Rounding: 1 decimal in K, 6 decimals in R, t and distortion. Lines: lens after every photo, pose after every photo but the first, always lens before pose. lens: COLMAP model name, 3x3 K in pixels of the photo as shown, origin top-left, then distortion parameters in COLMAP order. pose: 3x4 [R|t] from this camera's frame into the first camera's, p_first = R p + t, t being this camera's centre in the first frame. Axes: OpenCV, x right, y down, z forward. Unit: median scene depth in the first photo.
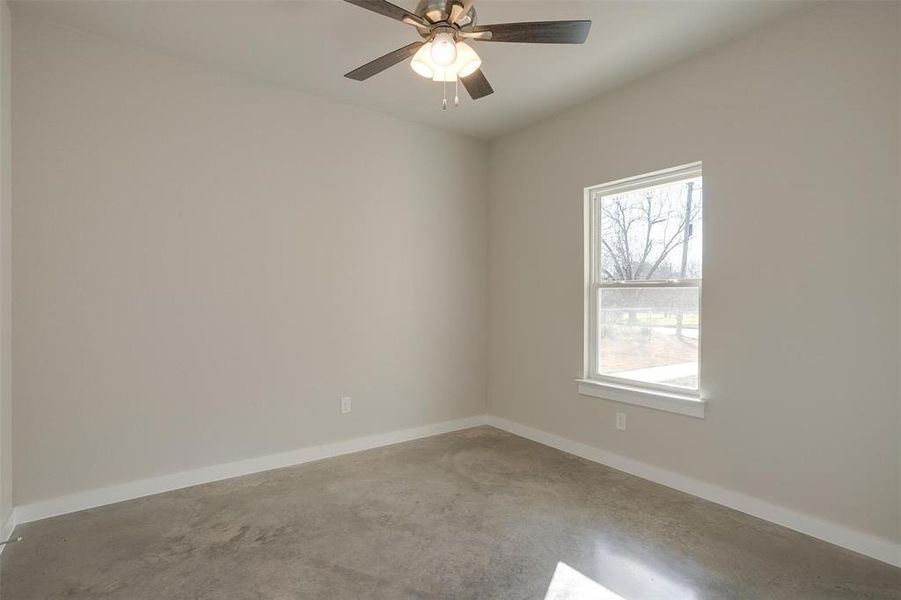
lens RADIAL K [[439.3, 0, 446.5], [0, 439.3, 297.7], [0, 0, 1]] dist [-0.054108, 0.024336]
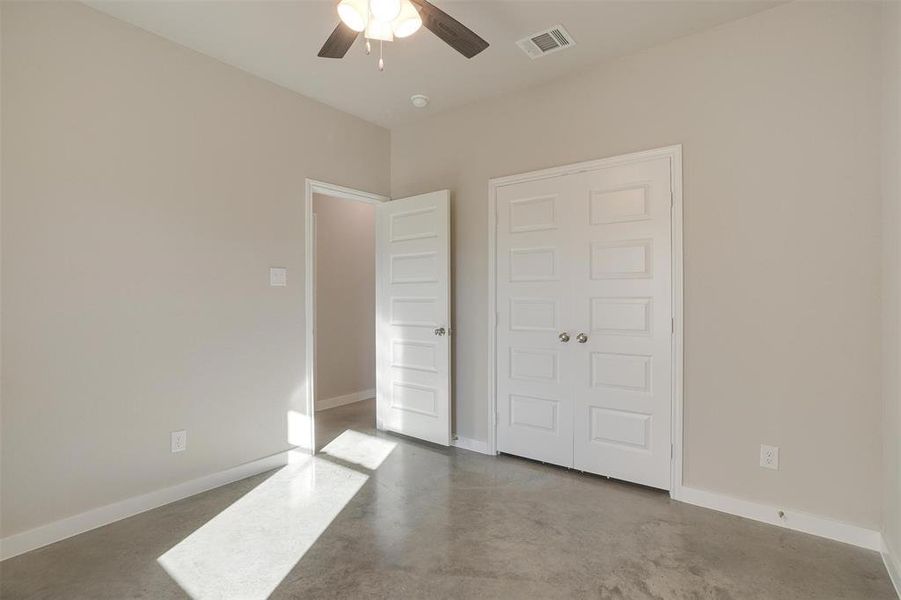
lens RADIAL K [[439.3, 0, 446.5], [0, 439.3, 297.7], [0, 0, 1]] dist [-0.054108, 0.024336]
pose [[-0.959569, 0.005850, -0.281412, 0.108884], [0.004564, 0.999976, 0.005226, 0.000770], [0.281436, 0.003730, -0.959573, 1.850864]]
